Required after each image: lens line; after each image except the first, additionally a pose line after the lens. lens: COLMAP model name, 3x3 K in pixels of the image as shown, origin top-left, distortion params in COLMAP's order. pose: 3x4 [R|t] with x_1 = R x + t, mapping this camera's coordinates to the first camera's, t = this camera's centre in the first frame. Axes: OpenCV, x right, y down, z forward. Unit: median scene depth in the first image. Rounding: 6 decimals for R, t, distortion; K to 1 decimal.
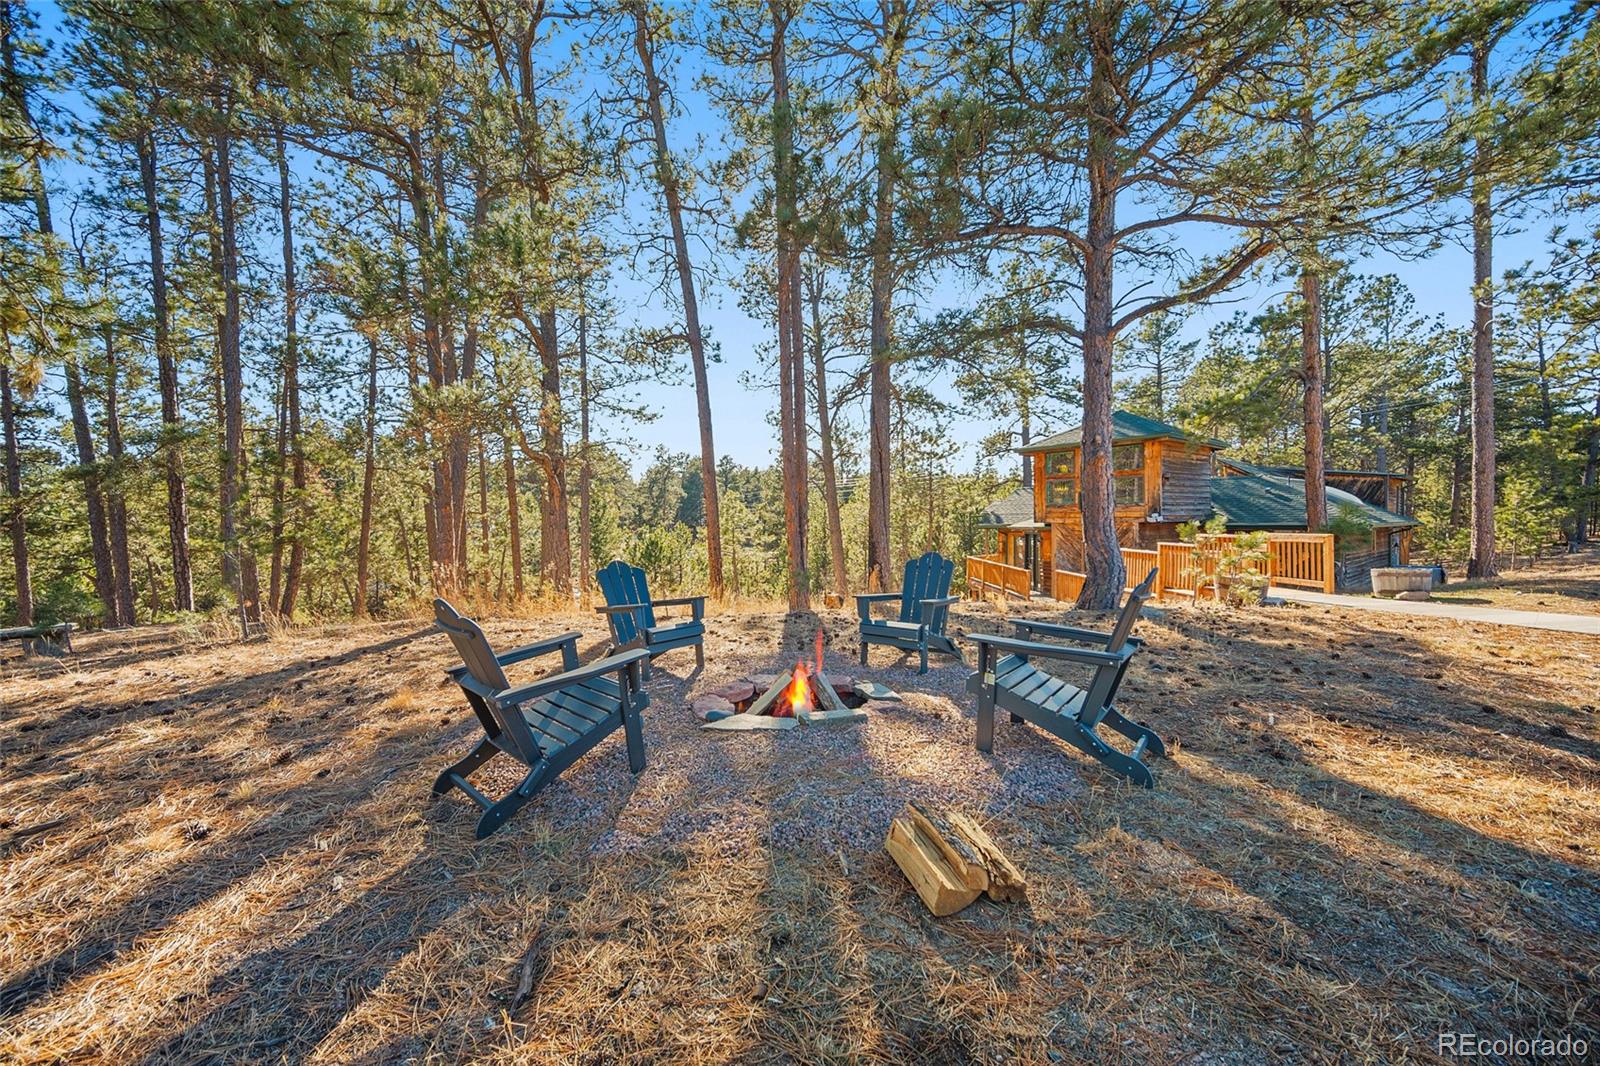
lens RADIAL K [[637.7, 0, 782.8], [0, 637.7, 519.0], [0, 0, 1]] dist [-0.002104, 0.000225]
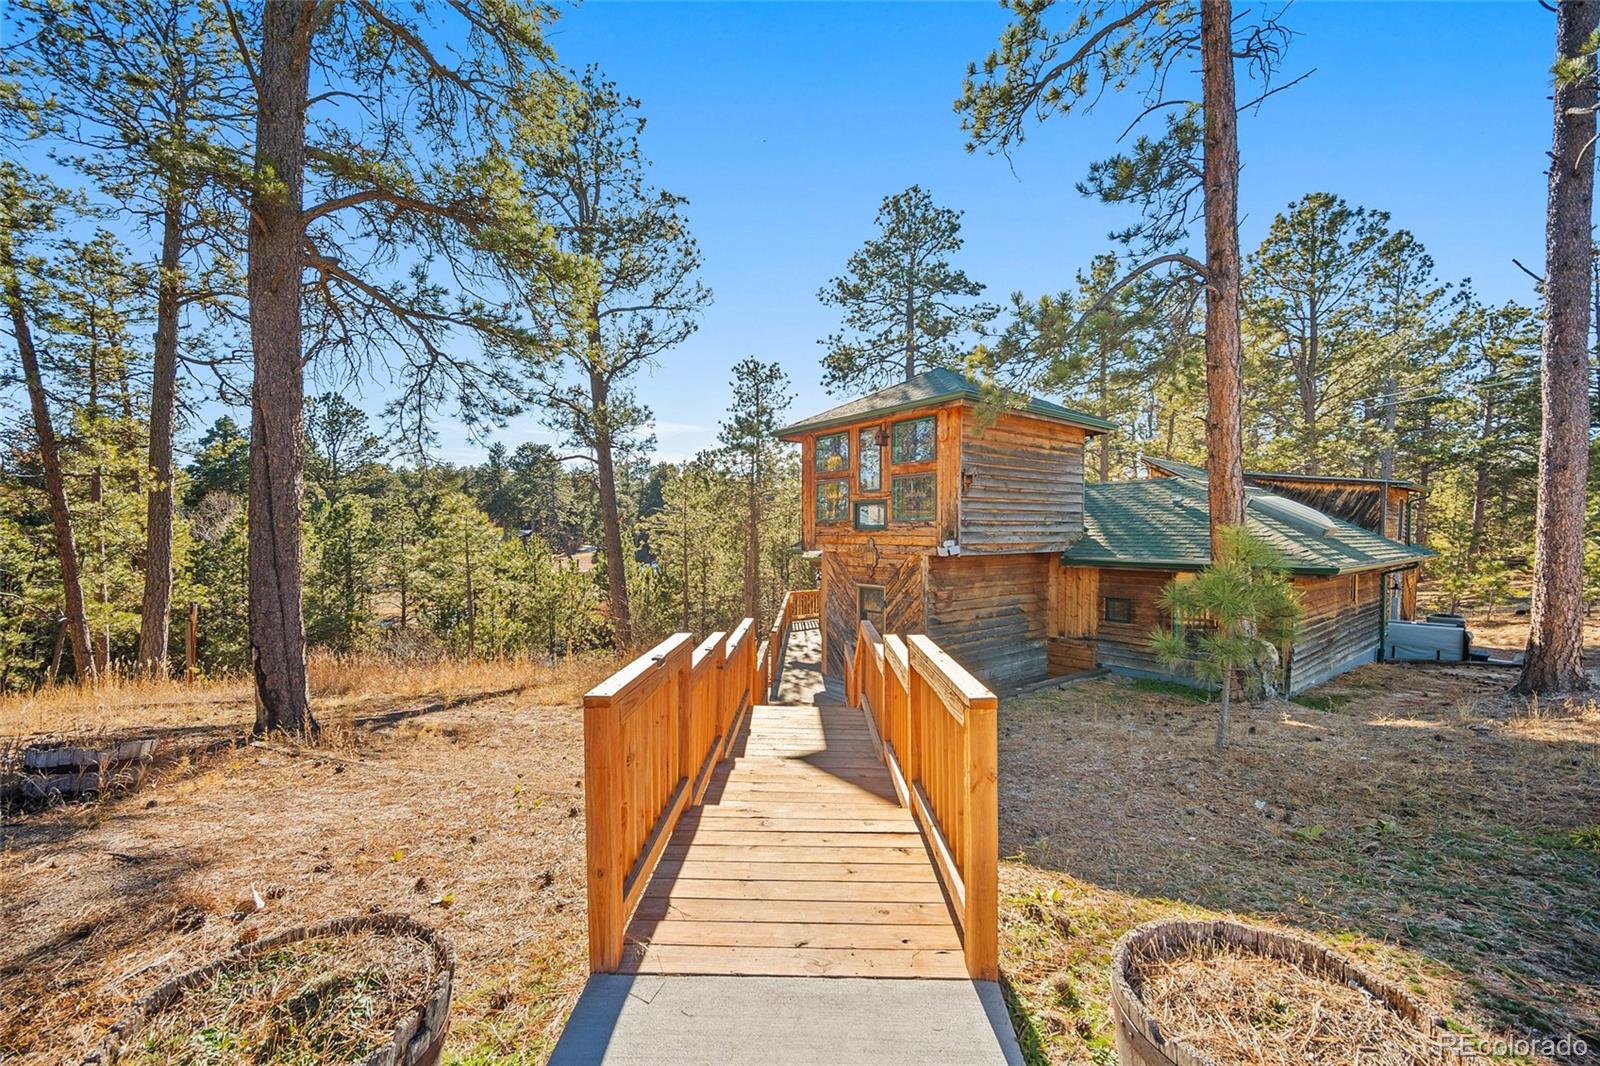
lens RADIAL K [[639.0, 0, 800.0], [0, 639.0, 533.0], [0, 0, 1]] dist [0.000492, 0.000059]
pose [[0.999891, 0.014066, 0.004507, 0.267585], [-0.014101, 0.999870, 0.007839, -0.010315], [-0.004396, -0.007902, 0.999959, 0.266217]]
